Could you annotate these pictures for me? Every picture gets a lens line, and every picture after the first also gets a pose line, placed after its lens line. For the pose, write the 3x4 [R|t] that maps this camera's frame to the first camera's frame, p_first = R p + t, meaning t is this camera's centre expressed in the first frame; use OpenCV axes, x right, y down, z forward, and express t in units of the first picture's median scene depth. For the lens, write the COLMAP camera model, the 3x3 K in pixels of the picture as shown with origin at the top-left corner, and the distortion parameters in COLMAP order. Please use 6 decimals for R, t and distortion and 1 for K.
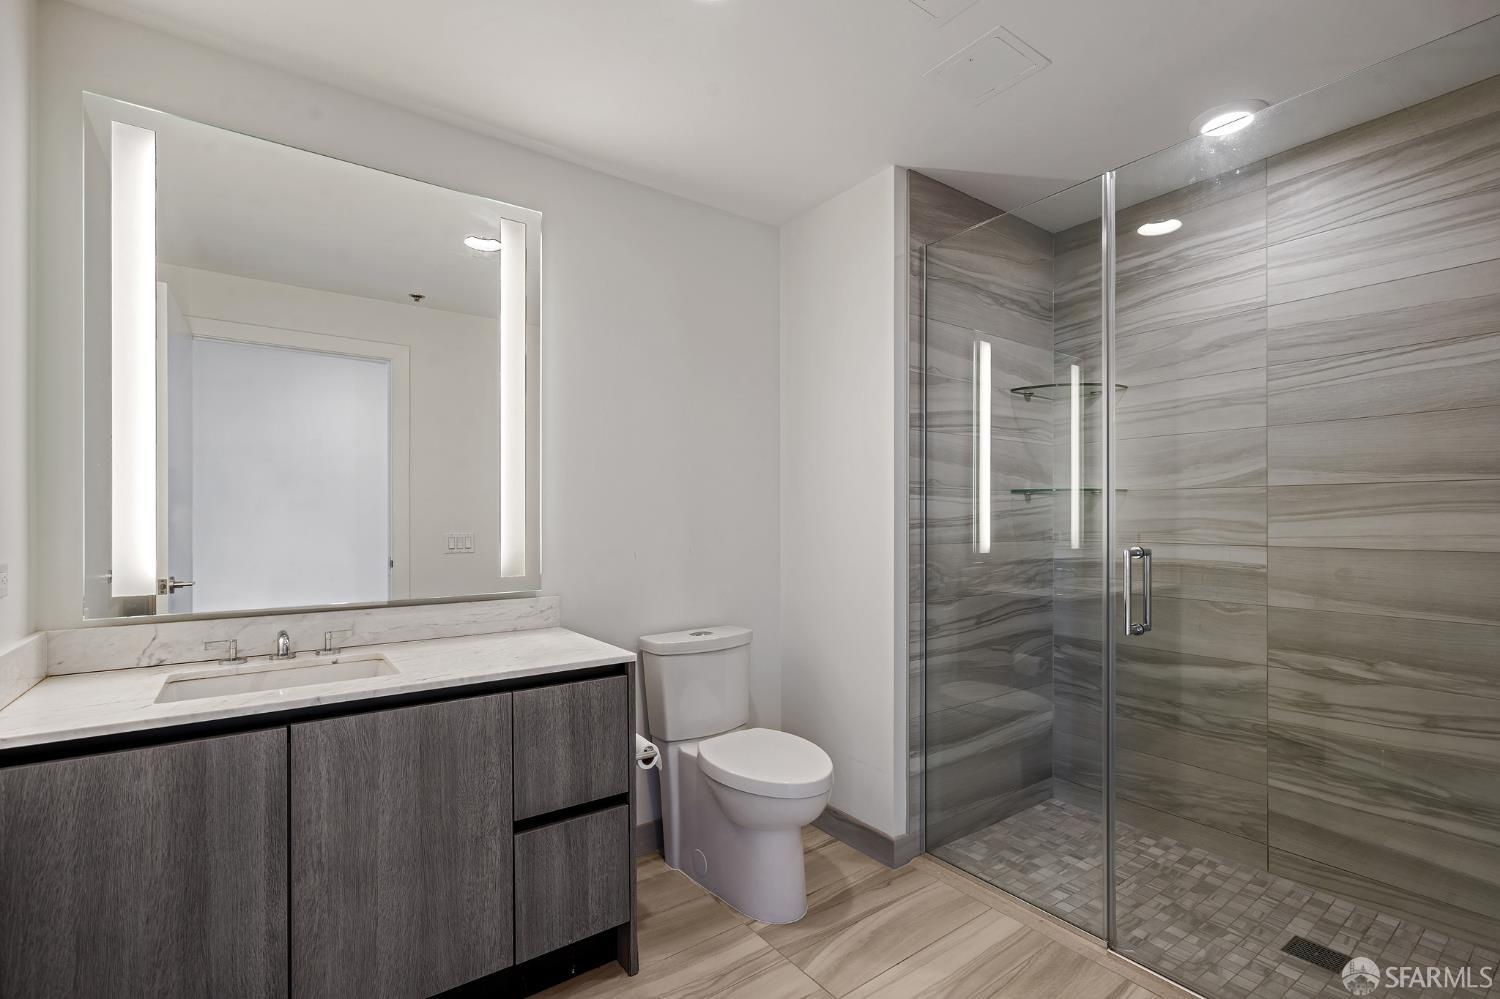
lens RADIAL K [[690.5, 0, 755.5], [0, 690.5, 511.8], [0, 0, 1]] dist [-0.003547, 0.002691]
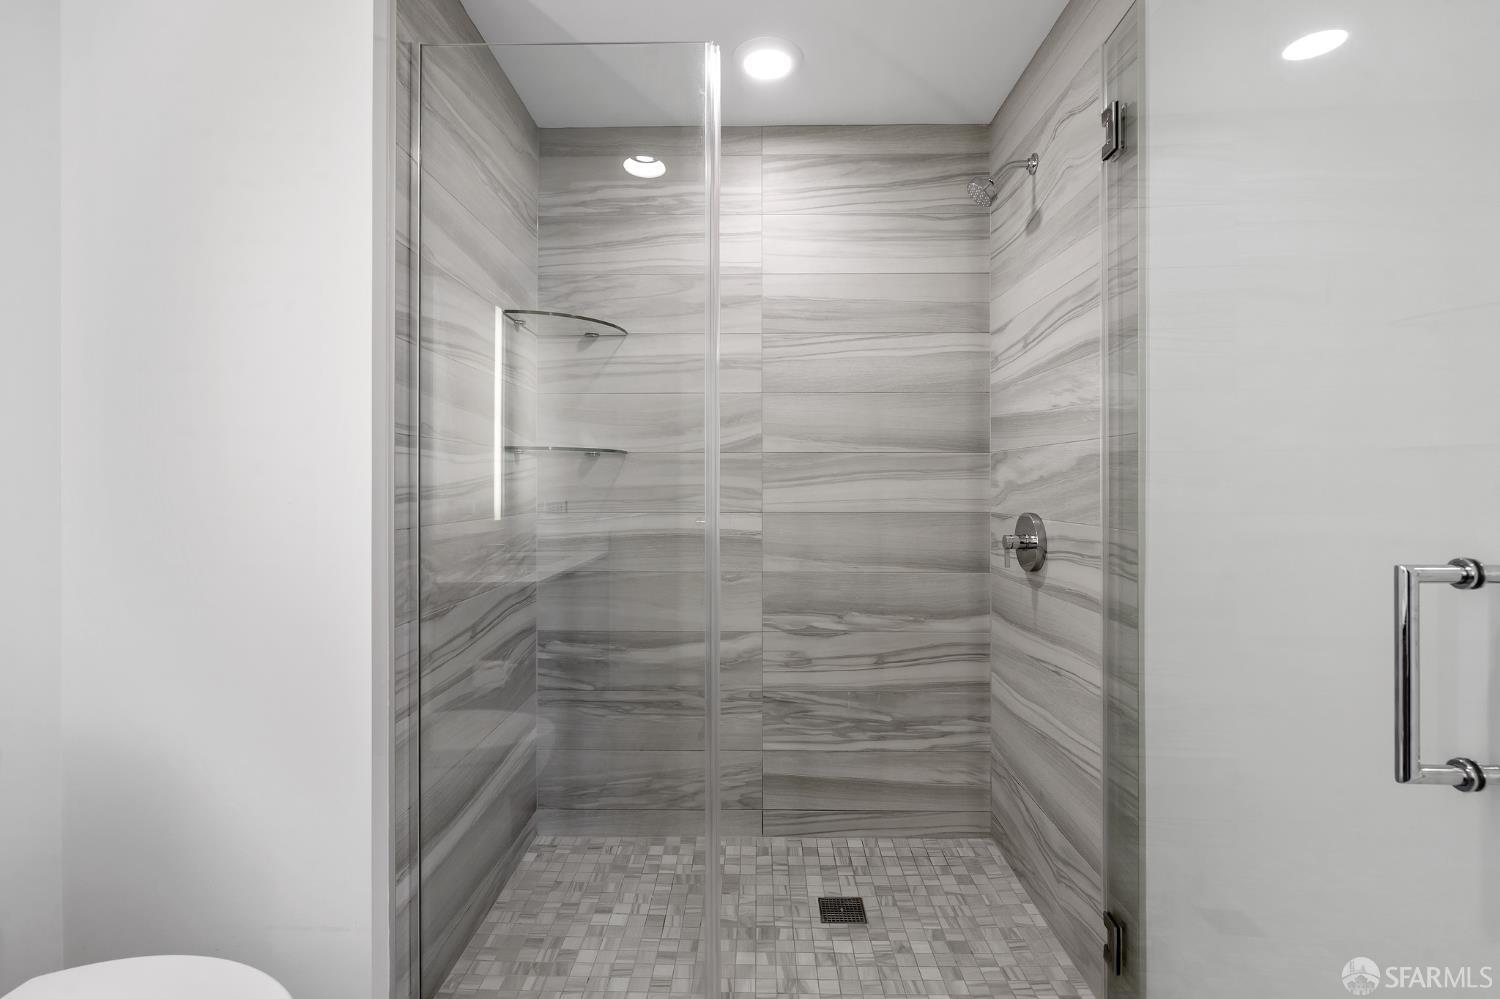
lens RADIAL K [[690.5, 0, 743.9], [0, 690.5, 482.6], [0, 0, 1]] dist [-0.003547, 0.002691]
pose [[0.599605, 0.000929, 0.800296, -0.076701], [-0.006925, 0.999968, 0.004028, 0.002464], [-0.800266, -0.007957, 0.599592, 0.408718]]
